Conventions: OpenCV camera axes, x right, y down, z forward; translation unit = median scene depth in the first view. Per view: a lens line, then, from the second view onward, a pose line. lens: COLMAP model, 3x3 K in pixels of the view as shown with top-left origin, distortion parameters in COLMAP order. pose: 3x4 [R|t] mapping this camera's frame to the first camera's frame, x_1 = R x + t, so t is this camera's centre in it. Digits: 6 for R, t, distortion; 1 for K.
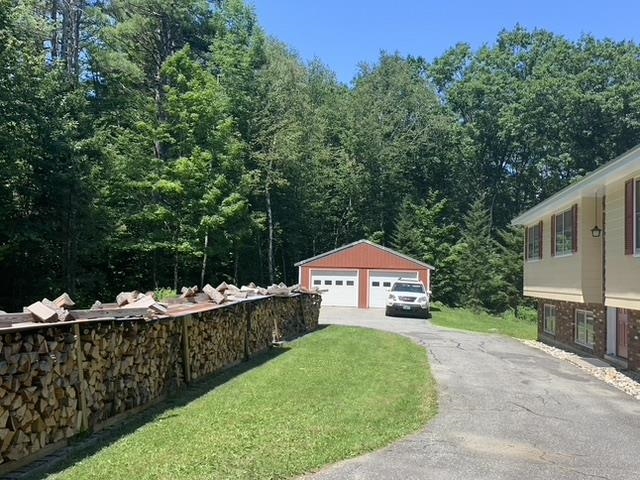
lens RADIAL K [[636.6, 0, 318.9], [0, 636.6, 239.3], [0, 0, 1]] dist [-0.002417, 0.000000]
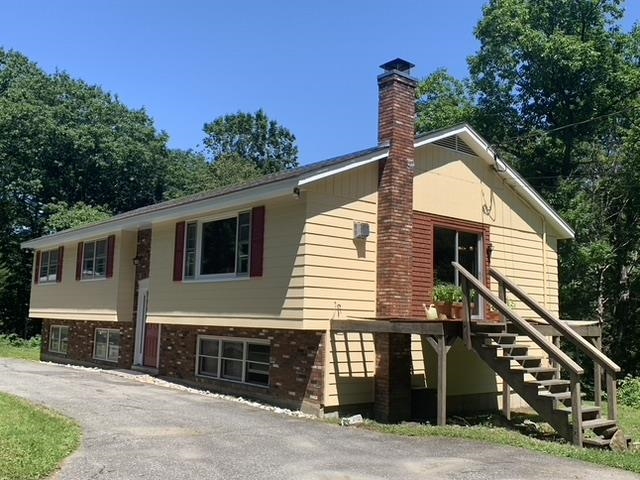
lens RADIAL K [[636.6, 0, 319.3], [0, 636.6, 240.4], [0, 0, 1]] dist [-0.002417, 0.000000]
pose [[0.644663, 0.084827, 0.759746, -0.164081], [-0.055049, 0.996396, -0.064539, 0.005638], [-0.762482, -0.000217, 0.647009, -0.015790]]
